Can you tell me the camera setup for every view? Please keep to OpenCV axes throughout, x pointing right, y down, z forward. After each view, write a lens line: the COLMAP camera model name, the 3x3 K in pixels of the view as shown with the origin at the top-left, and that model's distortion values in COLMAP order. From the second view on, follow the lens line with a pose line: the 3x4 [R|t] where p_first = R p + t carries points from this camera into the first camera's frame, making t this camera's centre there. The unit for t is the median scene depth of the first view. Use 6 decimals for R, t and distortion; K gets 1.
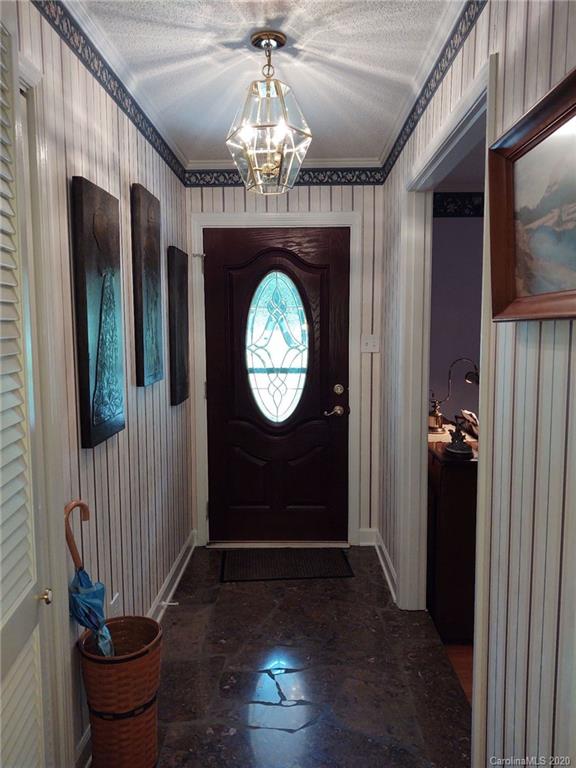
lens RADIAL K [[581.0, 0, 288.0], [0, 581.0, 385.3], [0, 0, 1]] dist [0.011061, 0.000535]
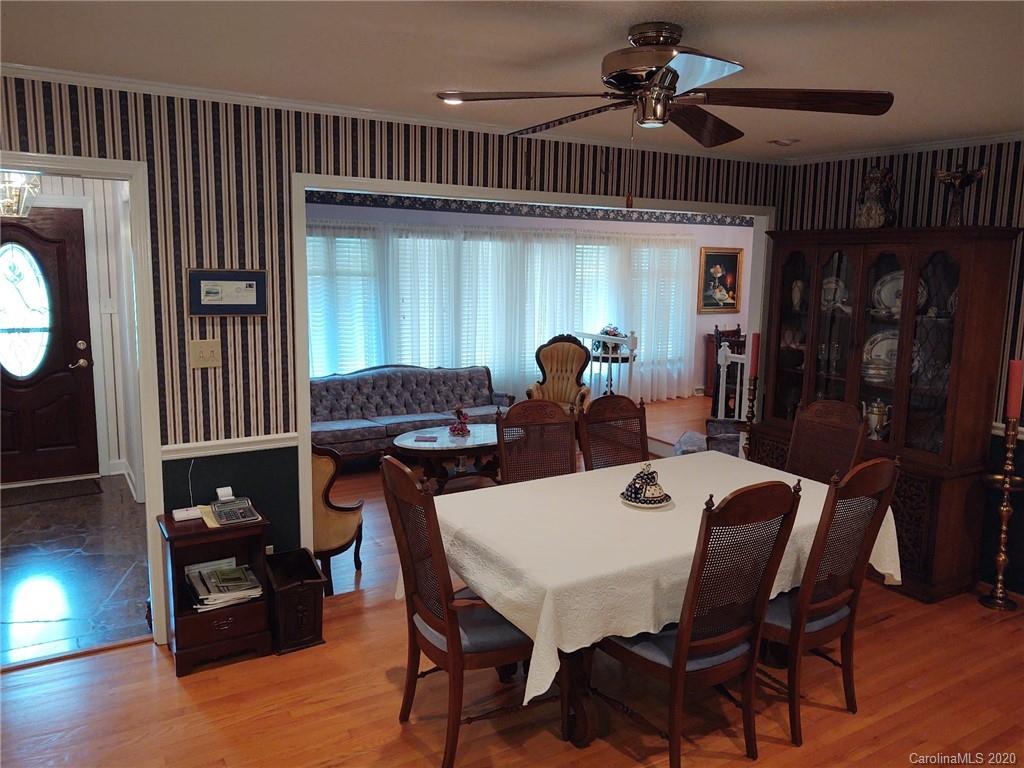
lens RADIAL K [[774.7, 0, 506.6], [0, 774.7, 385.5], [0, 0, 1]] dist [0.011061, 0.000535]
pose [[0.847447, -0.058823, 0.527611, -0.019445], [0.030531, 0.997598, 0.062184, 0.017004], [-0.530001, -0.036589, 0.847207, -0.803867]]
